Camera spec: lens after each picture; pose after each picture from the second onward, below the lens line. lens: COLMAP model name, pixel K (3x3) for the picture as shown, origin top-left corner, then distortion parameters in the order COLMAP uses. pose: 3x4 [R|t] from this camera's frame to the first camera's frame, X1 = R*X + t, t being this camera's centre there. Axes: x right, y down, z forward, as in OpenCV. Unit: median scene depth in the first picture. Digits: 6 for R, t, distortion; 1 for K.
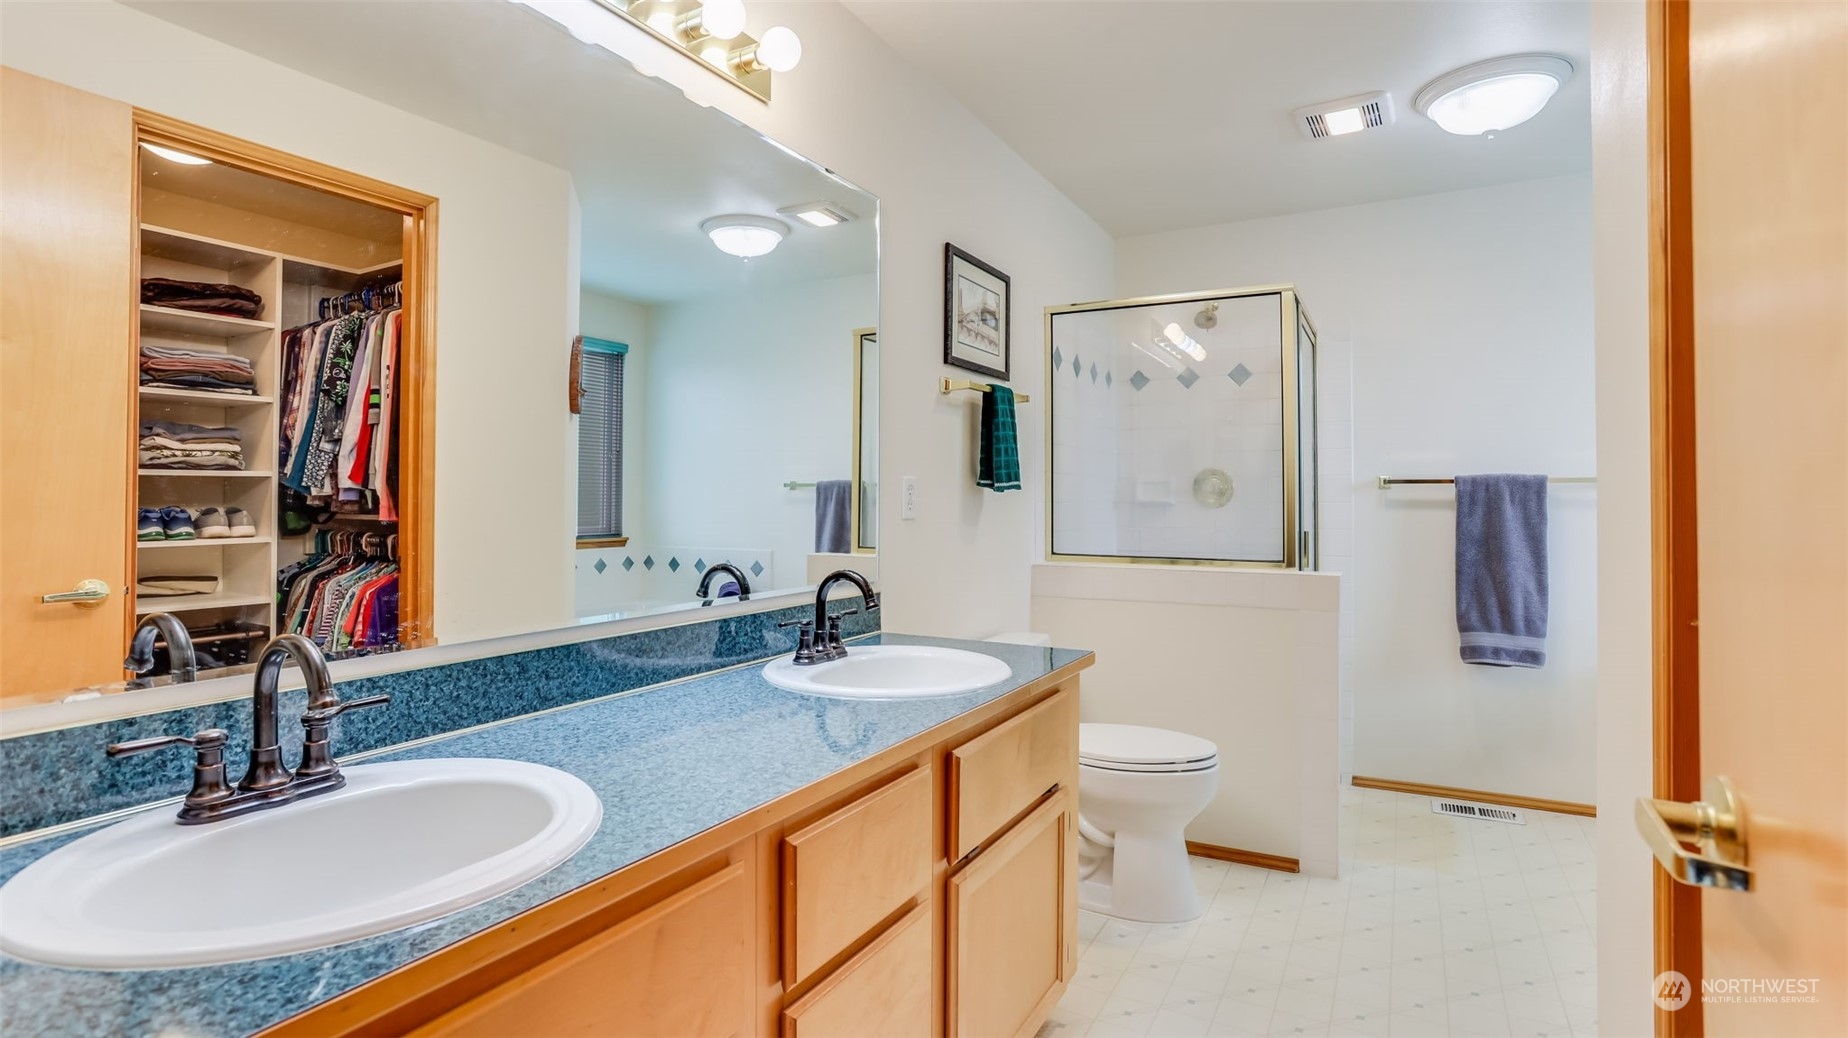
lens RADIAL K [[886.4, 0, 924.7], [0, 886.4, 514.8], [0, 0, 1]] dist [-0.057011, 0.020973]
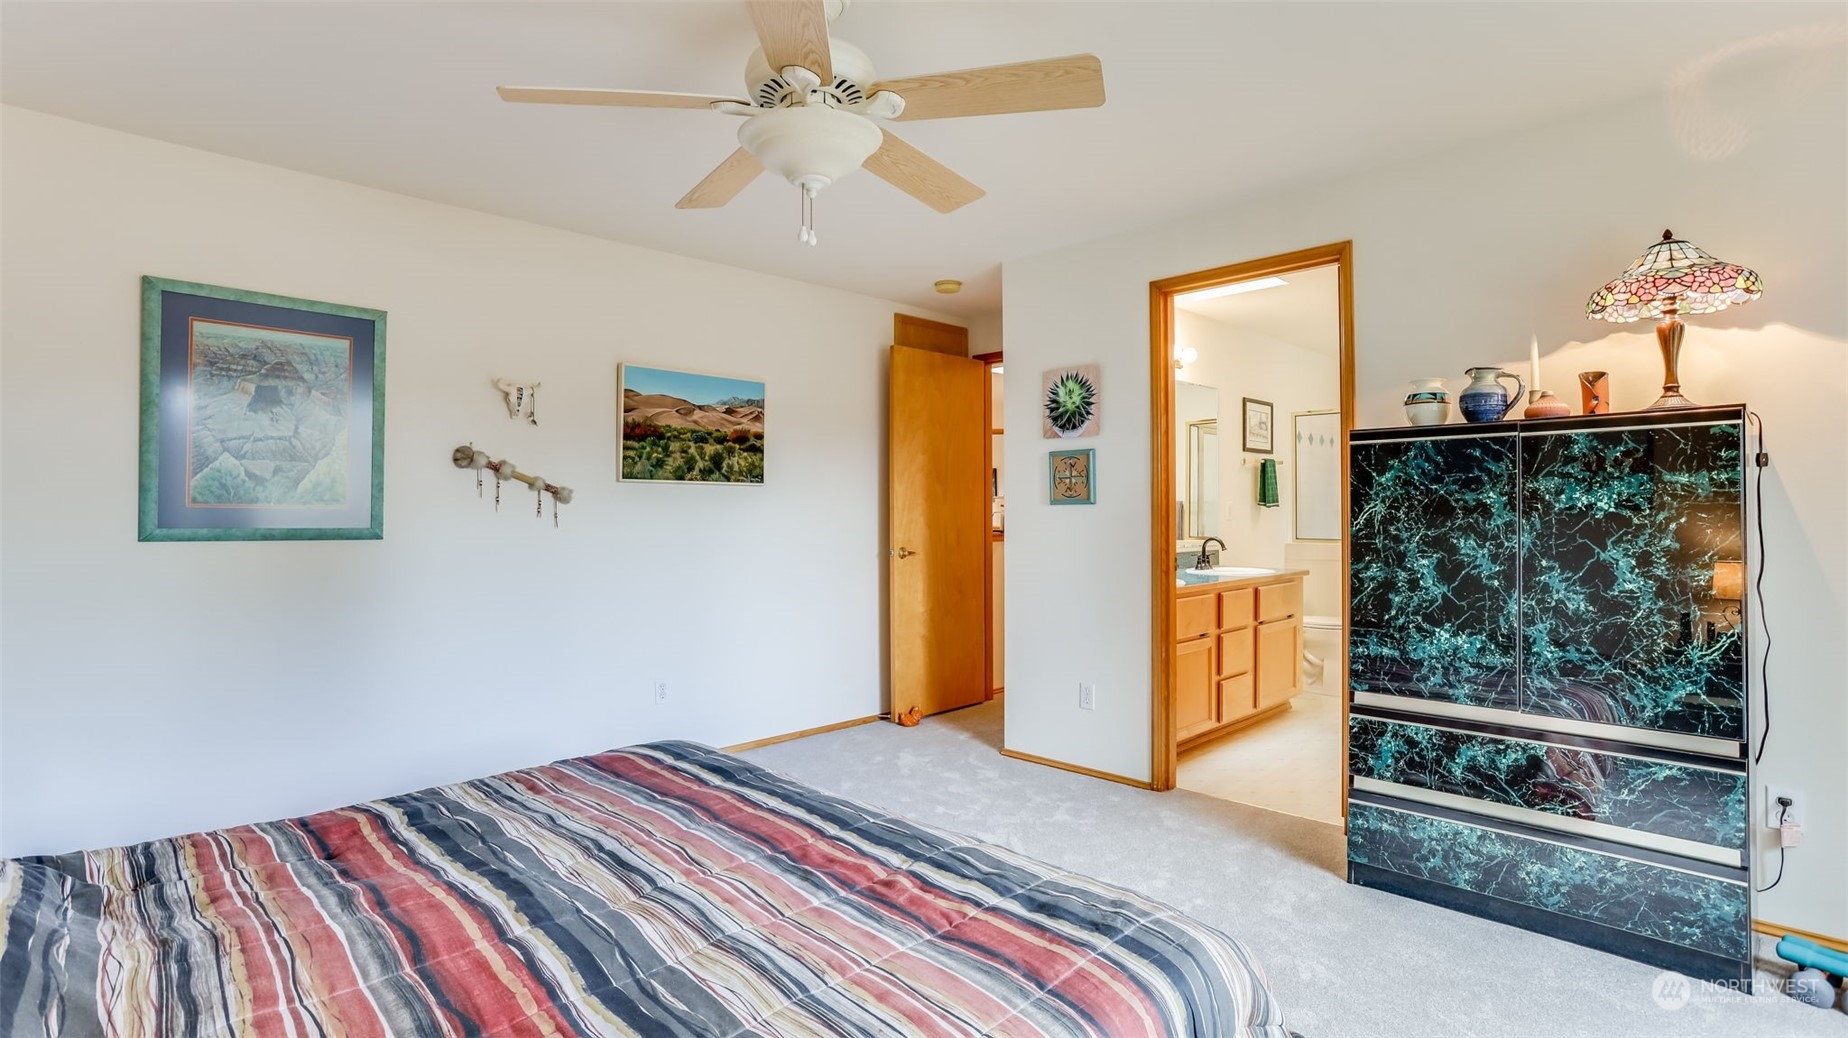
lens RADIAL K [[886.4, 0, 924.7], [0, 886.4, 514.8], [0, 0, 1]] dist [-0.057011, 0.020973]
pose [[0.961185, -0.004261, -0.275873, -0.133583], [0.003260, 0.999986, -0.004084, -0.002083], [0.275886, 0.003027, 0.961186, -1.315575]]
